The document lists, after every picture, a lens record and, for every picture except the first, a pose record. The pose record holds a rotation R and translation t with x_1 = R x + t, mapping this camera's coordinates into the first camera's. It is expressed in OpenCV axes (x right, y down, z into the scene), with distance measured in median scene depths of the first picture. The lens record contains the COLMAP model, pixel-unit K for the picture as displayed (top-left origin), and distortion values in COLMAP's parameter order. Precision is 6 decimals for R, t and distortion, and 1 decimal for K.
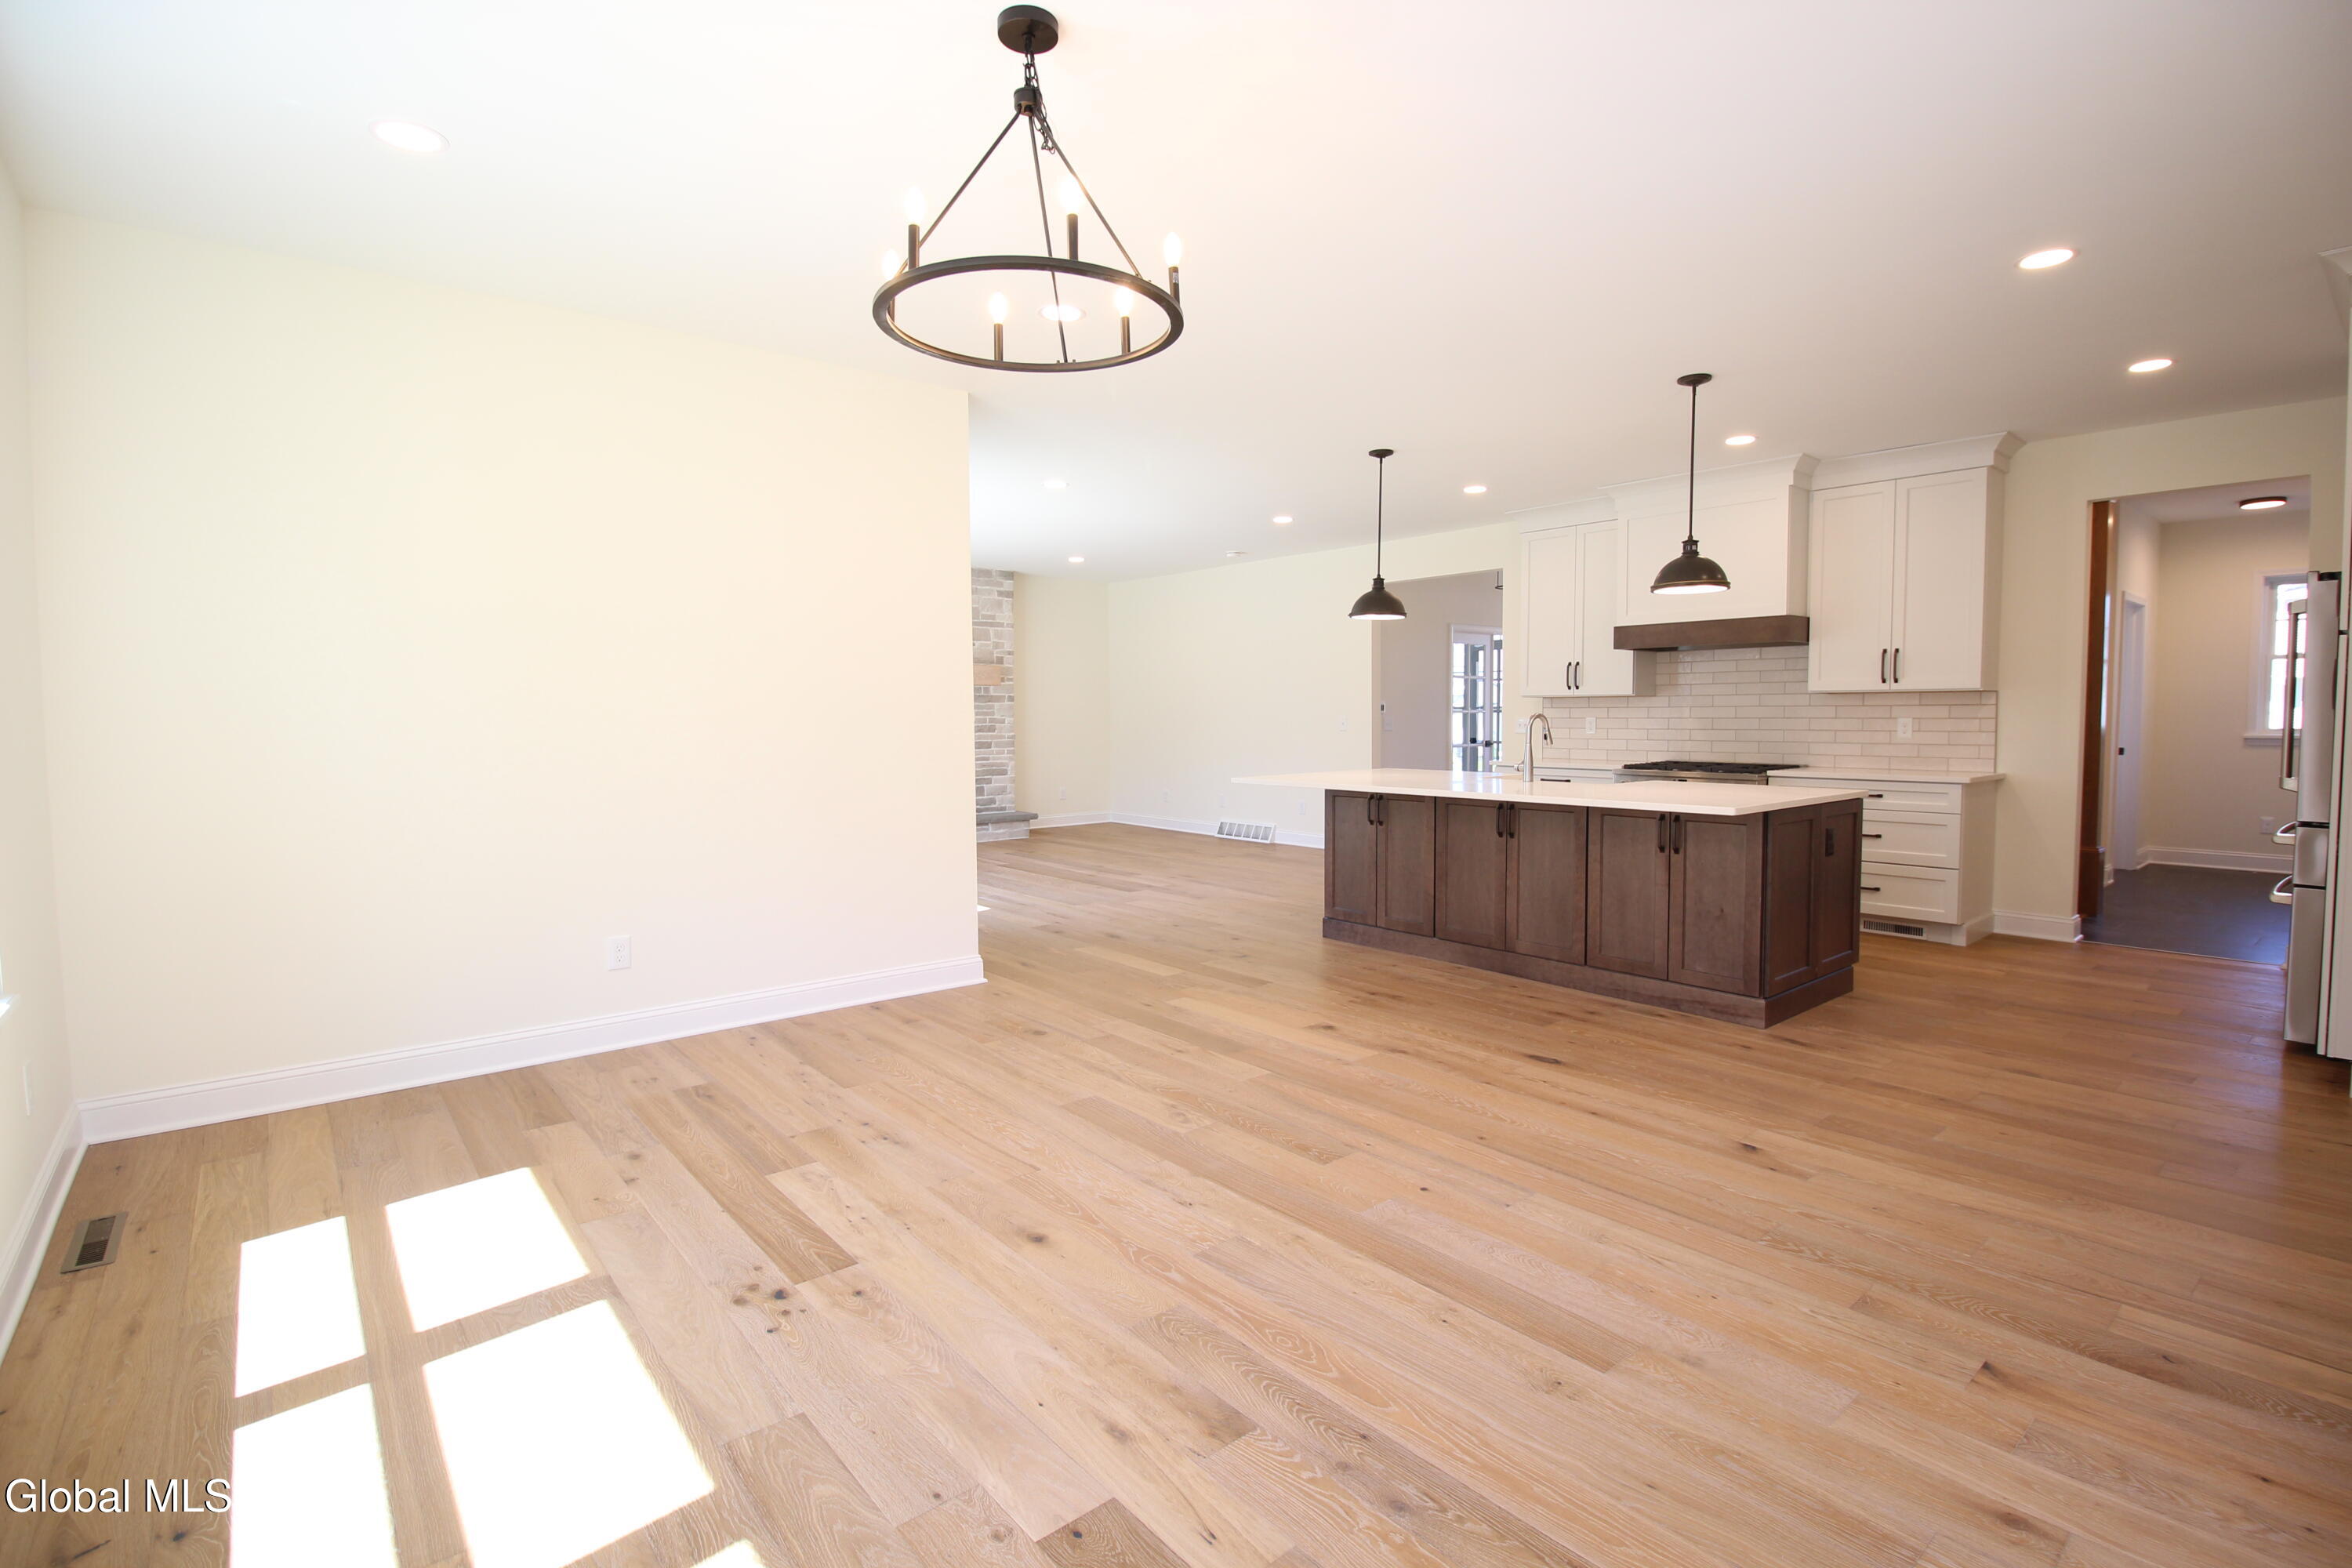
lens RADIAL K [[1099.2, 0, 1173.8], [0, 1099.2, 780.0], [0, 0, 1]] dist [-0.013007, -0.005335]
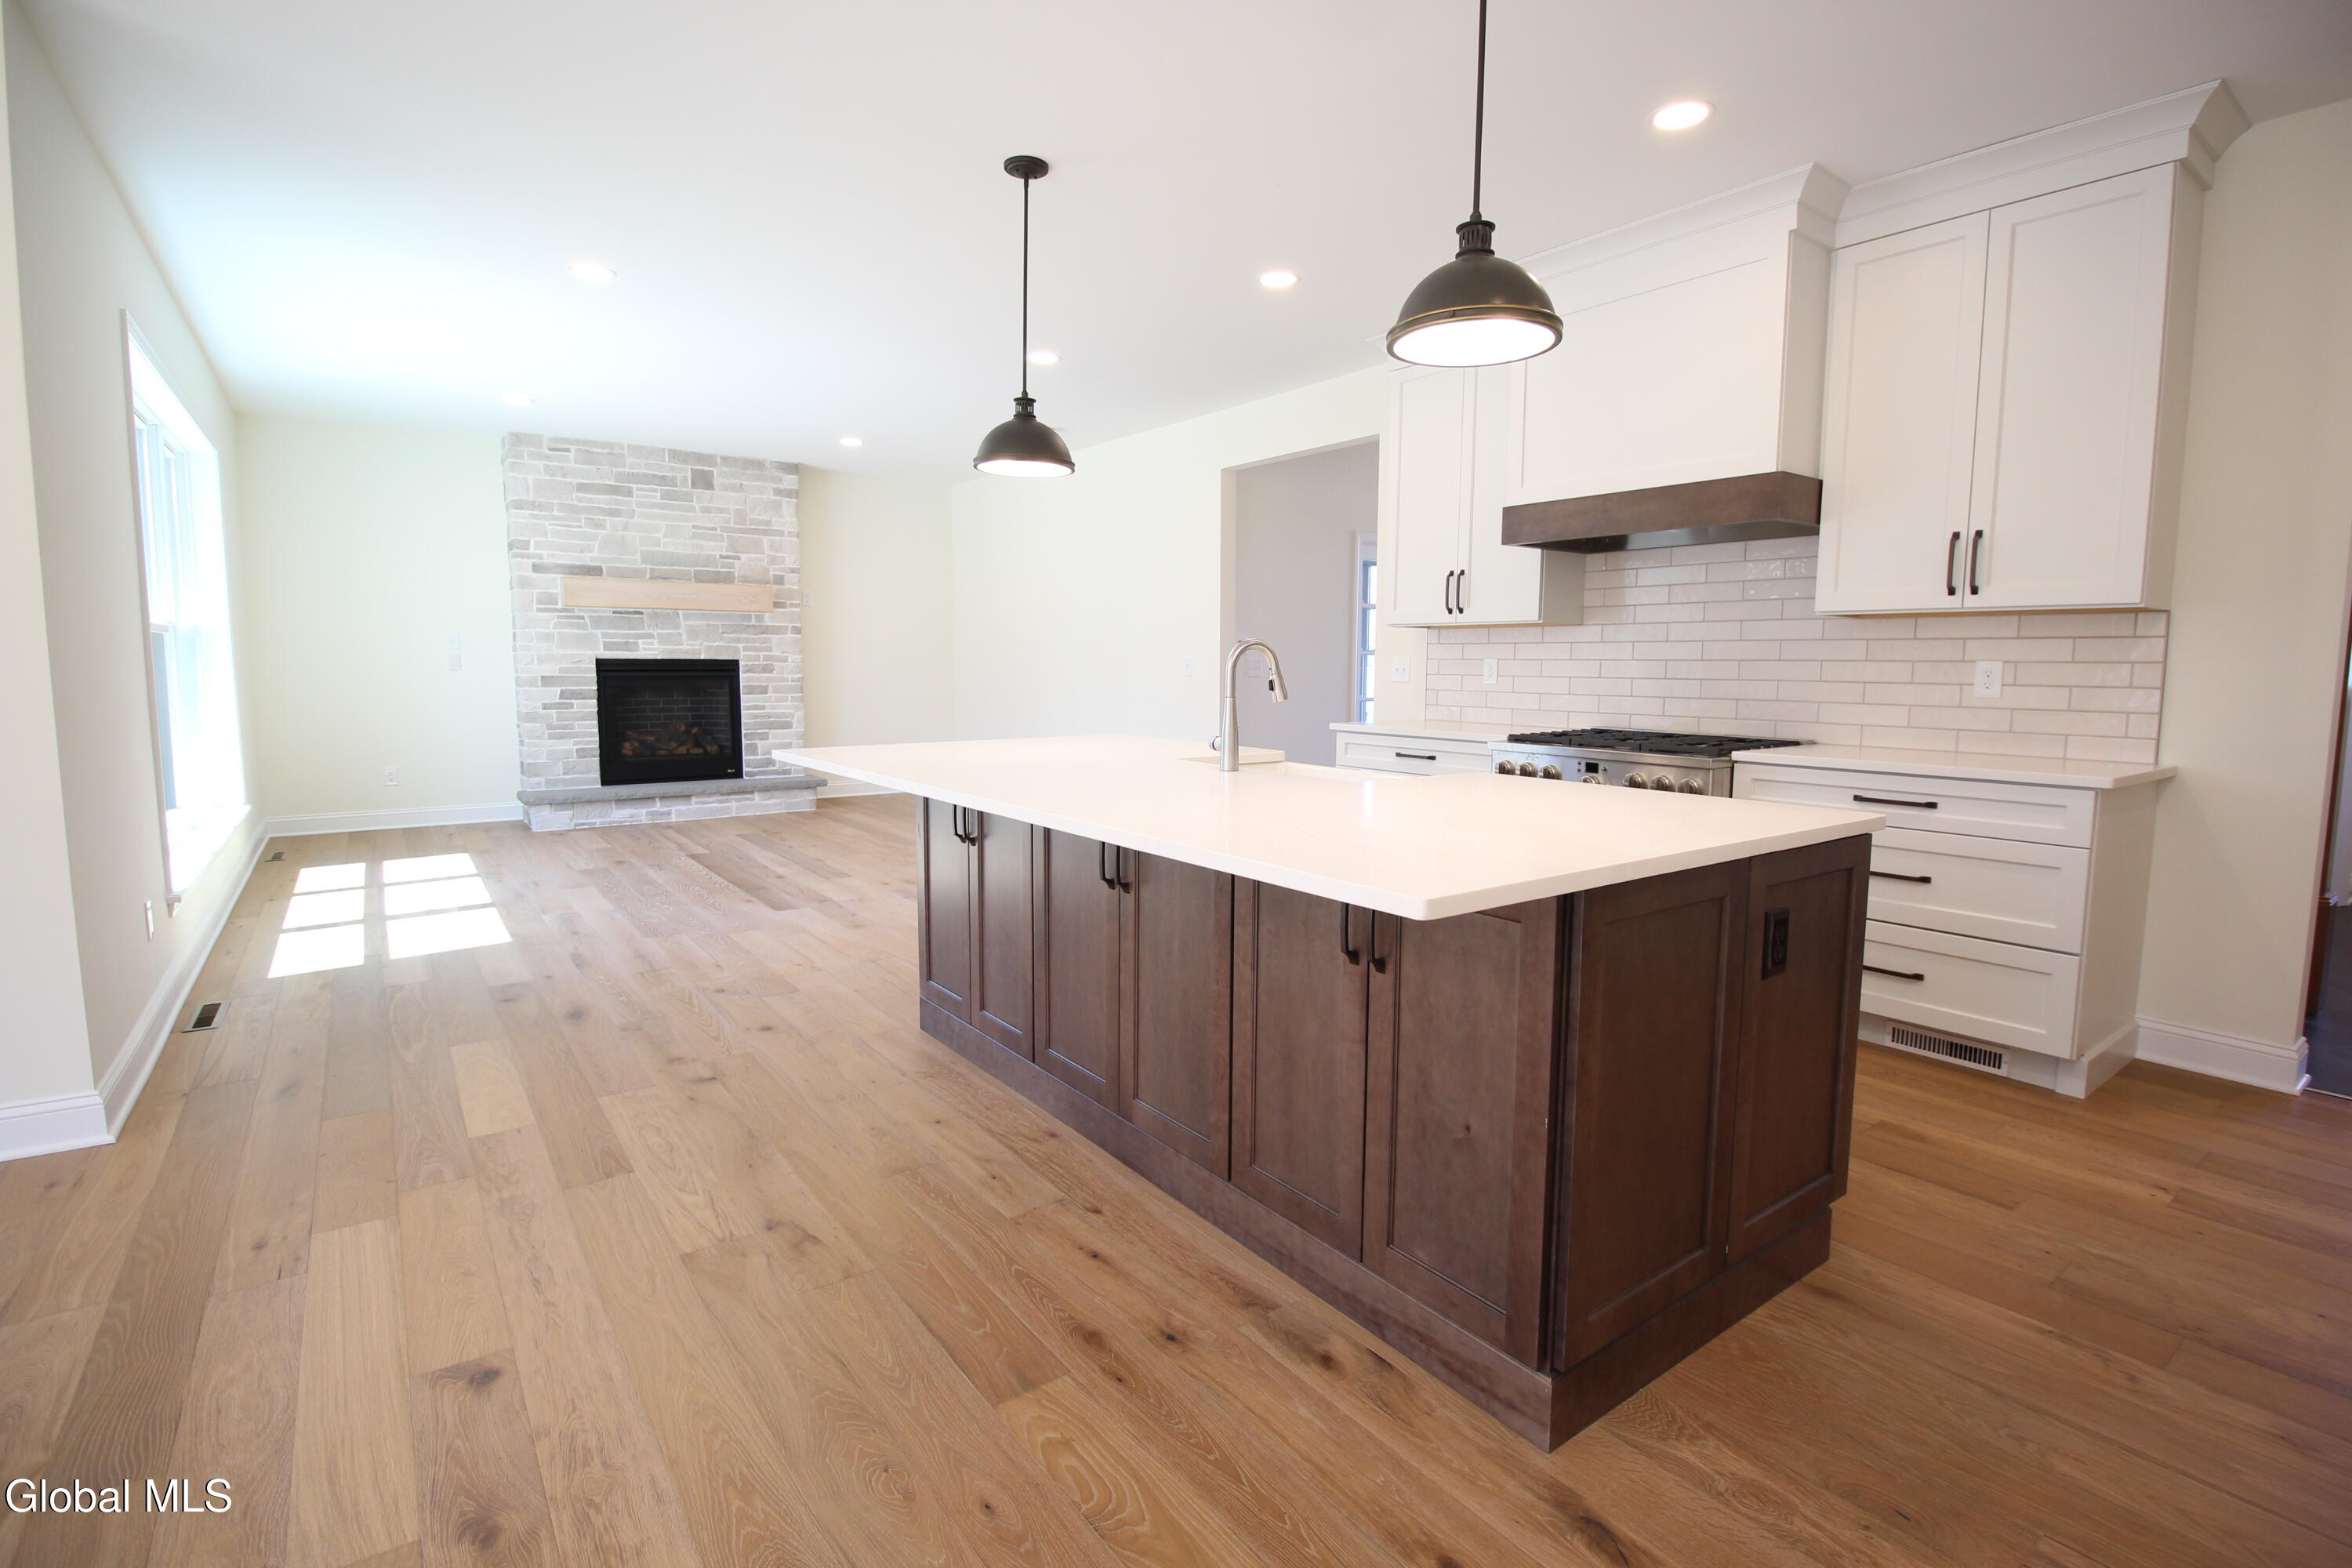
lens RADIAL K [[1099.2, 0, 1179.7], [0, 1099.2, 780.8], [0, 0, 1]] dist [-0.013007, -0.005335]
pose [[0.998420, 0.018441, -0.053073, 0.297371], [-0.015940, 0.998760, 0.047171, -0.015981], [0.053877, -0.046251, 0.997476, 0.433793]]
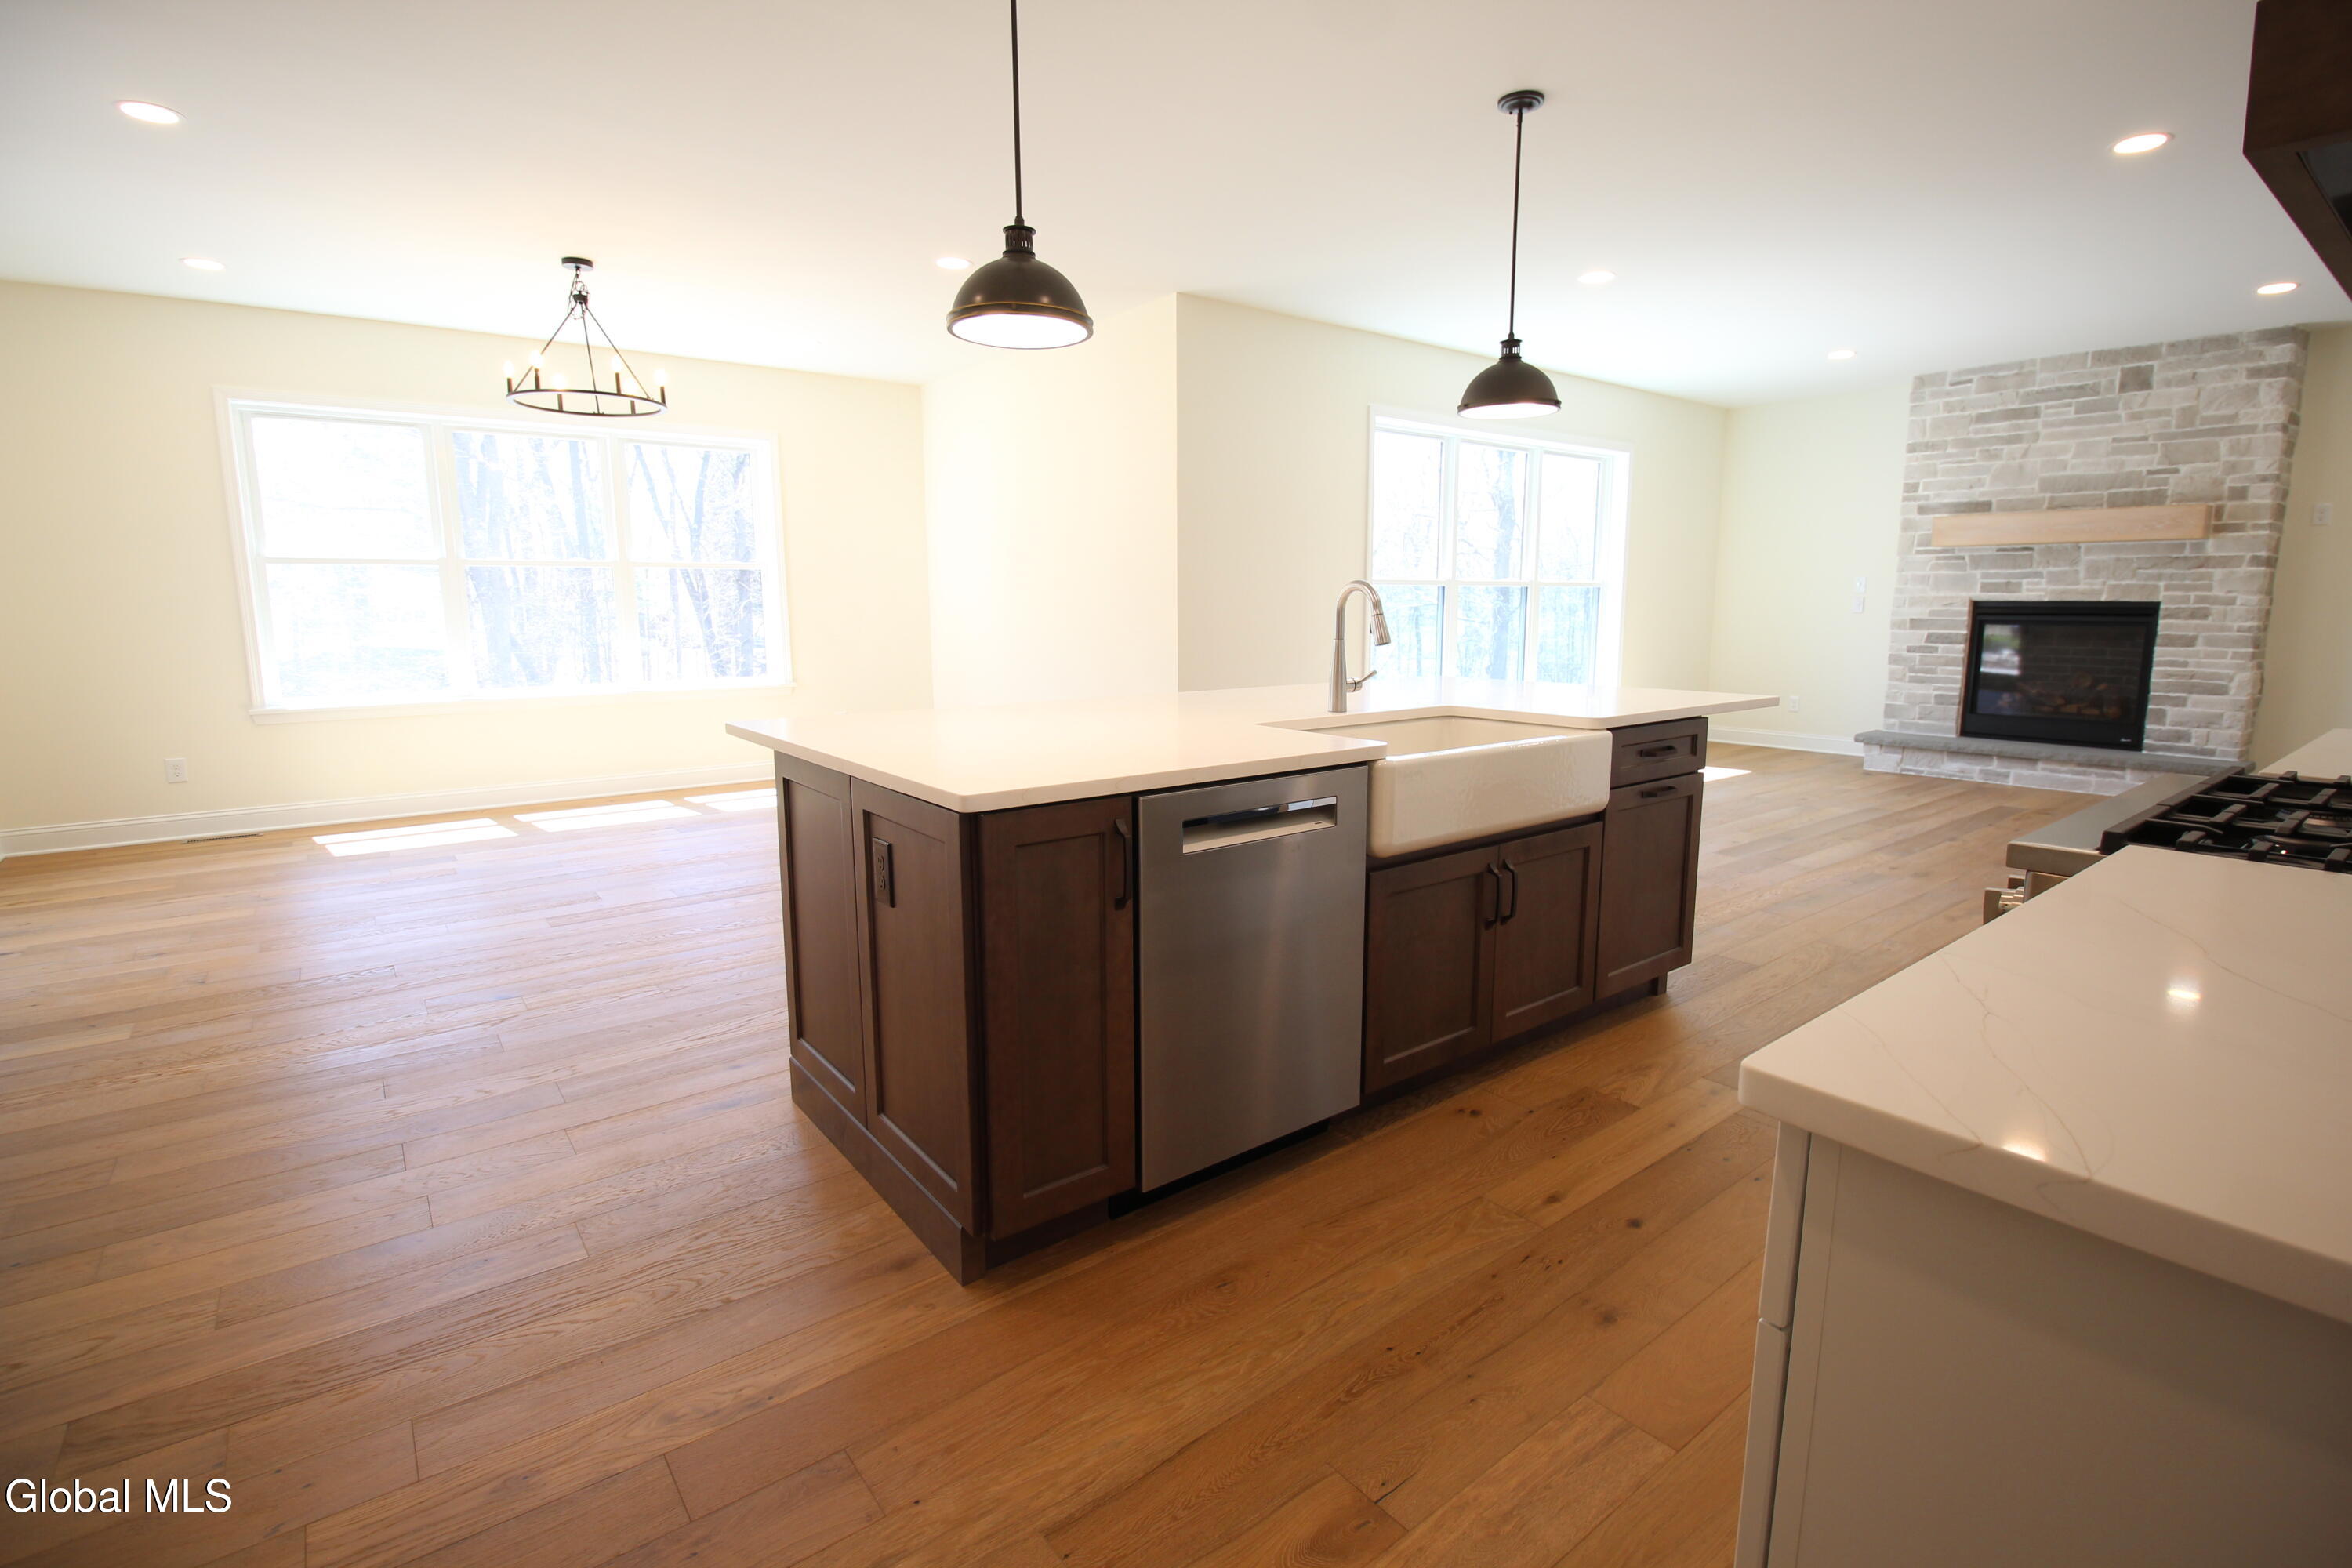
lens RADIAL K [[1099.2, 0, 1185.4], [0, 1099.2, 773.2], [0, 0, 1]] dist [-0.013007, -0.005335]
pose [[-0.039064, 0.160040, -0.986337, 0.786993], [-0.057419, 0.985100, 0.162113, -0.045190], [0.997586, 0.062968, -0.029293, 0.861374]]
